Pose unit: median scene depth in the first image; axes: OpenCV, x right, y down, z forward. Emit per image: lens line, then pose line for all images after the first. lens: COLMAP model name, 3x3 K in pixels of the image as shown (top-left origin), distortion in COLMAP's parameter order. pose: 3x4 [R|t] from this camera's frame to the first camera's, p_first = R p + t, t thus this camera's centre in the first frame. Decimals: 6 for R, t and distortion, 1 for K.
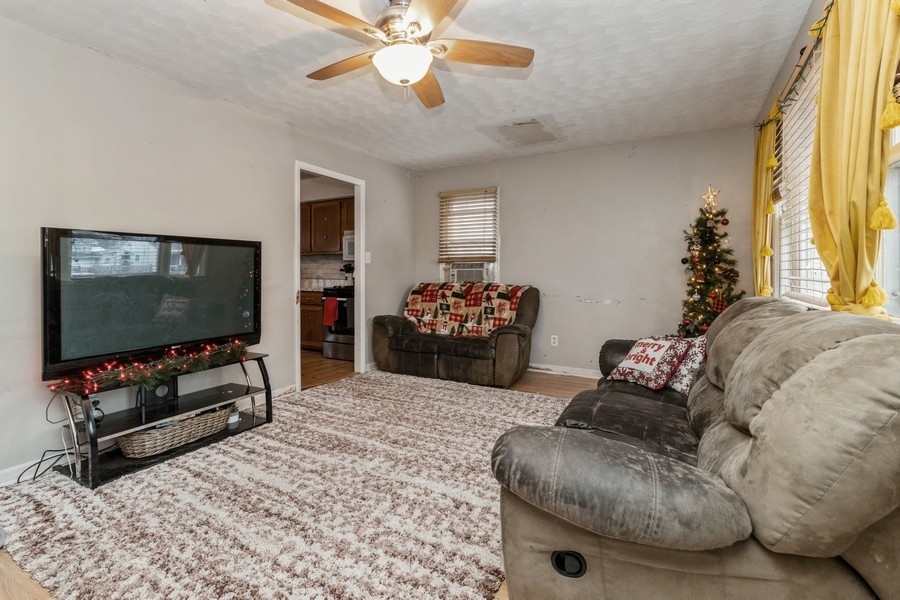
lens RADIAL K [[425.3, 0, 449.1], [0, 425.3, 281.8], [0, 0, 1]] dist [-0.000554, -0.000003]
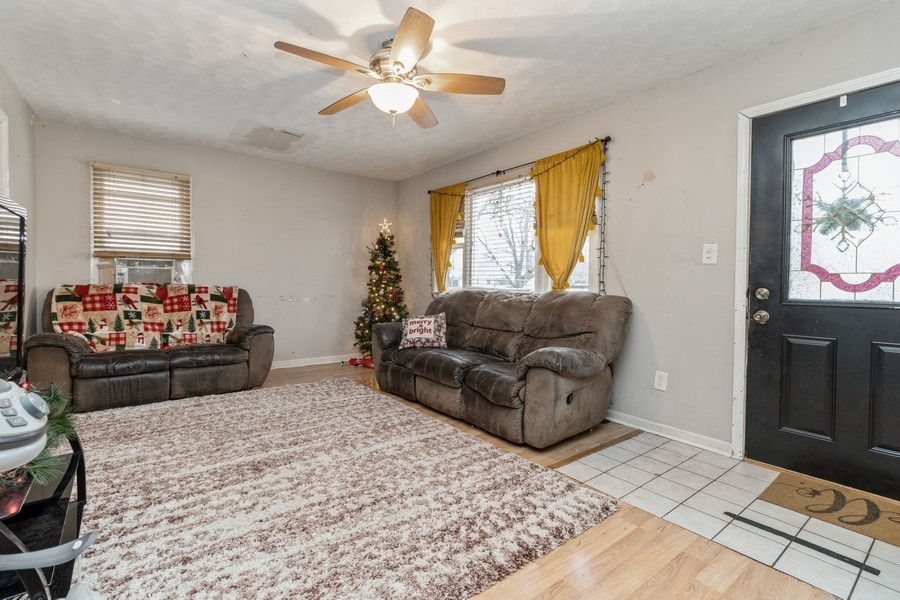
lens RADIAL K [[412.5, 0, 450.0], [0, 412.5, 300.0], [0, 0, 1]] dist [0.001095, 0.000080]
pose [[0.392708, -0.036561, 0.918936, -0.512594], [0.005082, 0.999280, 0.037586, 0.006474], [-0.919649, -0.010090, 0.392612, 0.178037]]
